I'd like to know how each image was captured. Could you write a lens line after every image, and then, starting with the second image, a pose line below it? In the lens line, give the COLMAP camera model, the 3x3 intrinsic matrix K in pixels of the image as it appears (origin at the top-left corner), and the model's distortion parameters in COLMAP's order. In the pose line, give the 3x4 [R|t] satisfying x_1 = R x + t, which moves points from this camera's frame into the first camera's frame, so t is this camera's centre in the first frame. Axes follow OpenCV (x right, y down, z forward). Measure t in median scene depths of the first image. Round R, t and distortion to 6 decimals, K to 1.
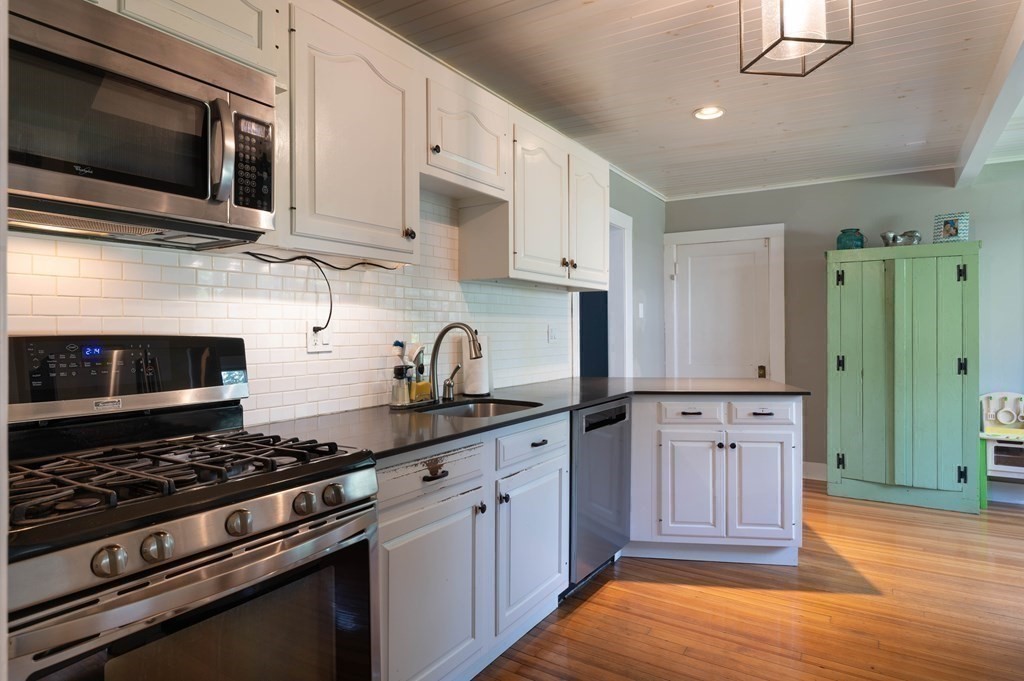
lens RADIAL K [[593.1, 0, 512.0], [0, 593.1, 340.5], [0, 0, 1]] dist [-0.003029, -0.001116]
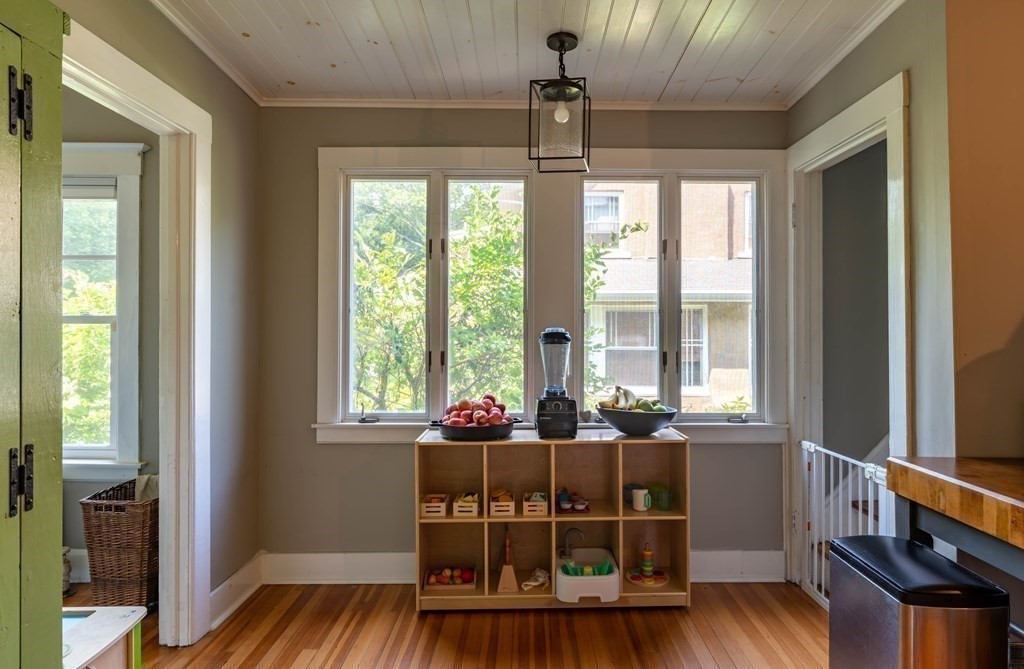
lens RADIAL K [[604.8, 0, 512.0], [0, 604.8, 334.5], [0, 0, 1]] dist [0.000096, -0.000172]
pose [[-0.547571, 0.009328, 0.836708, 0.416026], [0.013942, 0.999901, -0.002024, -0.013412], [-0.836643, 0.010557, -0.547646, 0.923332]]
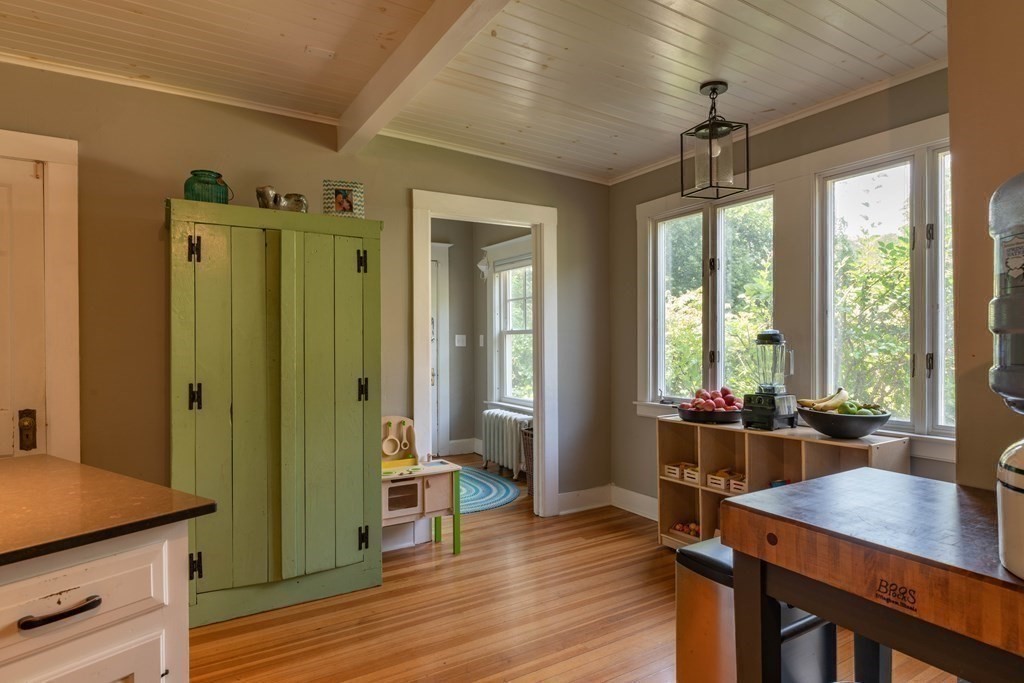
lens RADIAL K [[567.0, 0, 512.0], [0, 567.0, 341.5], [0, 0, 1]] dist [-0.002507, -0.000993]
pose [[0.435283, 0.005656, 0.900276, 0.200890], [0.017052, 0.999749, -0.014525, -0.002293], [-0.900132, 0.021674, 0.435077, 0.504724]]
